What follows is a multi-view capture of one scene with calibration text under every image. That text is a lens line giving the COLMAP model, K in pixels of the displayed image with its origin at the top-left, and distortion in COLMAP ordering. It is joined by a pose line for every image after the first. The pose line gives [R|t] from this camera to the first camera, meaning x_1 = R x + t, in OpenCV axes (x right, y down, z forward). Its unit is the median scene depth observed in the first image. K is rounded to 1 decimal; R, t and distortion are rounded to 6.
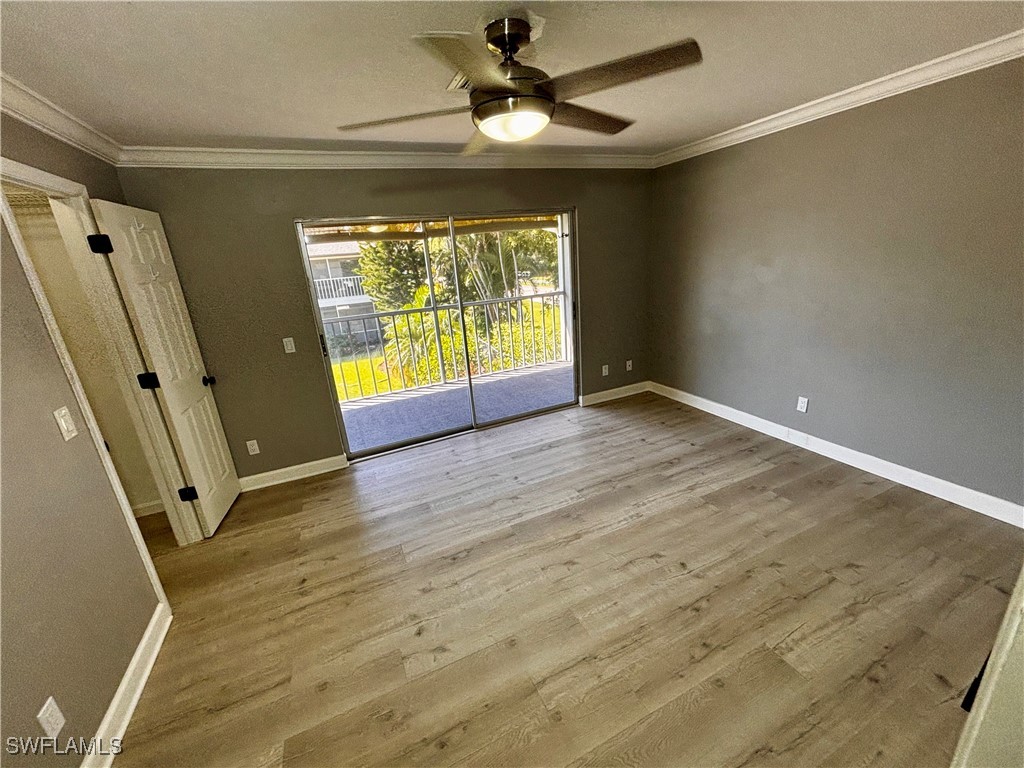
lens RADIAL K [[412.4, 0, 516.0], [0, 412.4, 384.1], [0, 0, 1]] dist [0.002456, -0.000973]
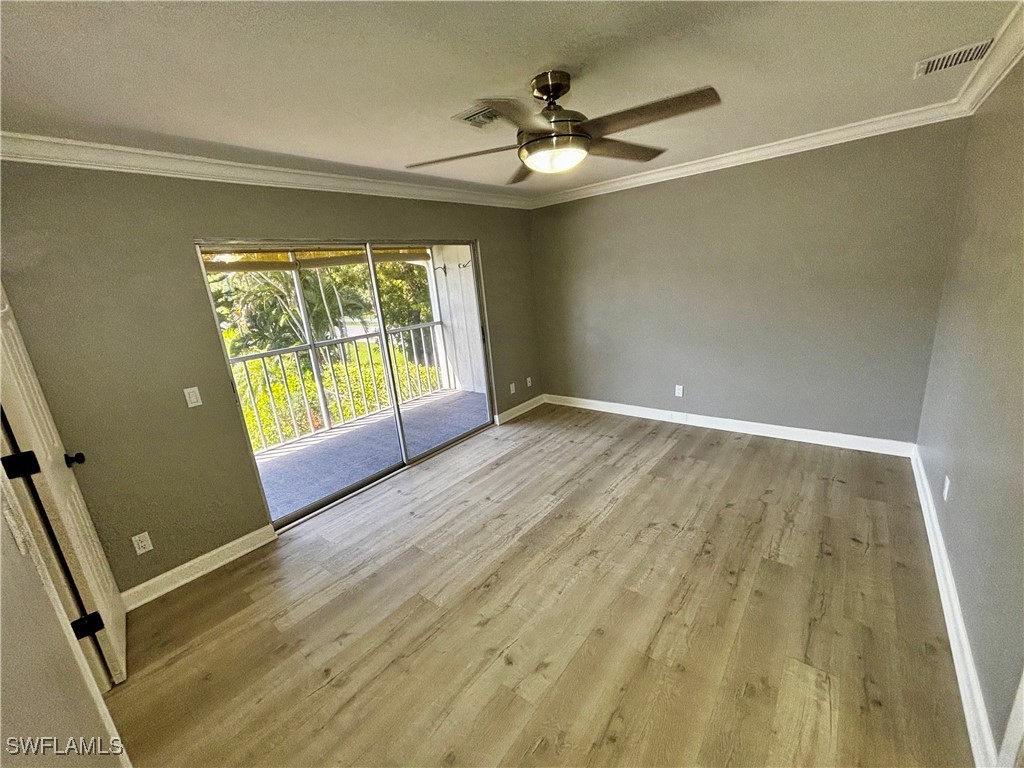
lens RADIAL K [[412.4, 0, 516.1], [0, 412.4, 381.4], [0, 0, 1]] dist [0.002456, -0.000973]
pose [[0.895140, -0.114185, 0.430913, -0.350902], [0.152529, 0.986746, -0.055378, 0.014386], [-0.418878, 0.115298, 0.900693, 0.042648]]
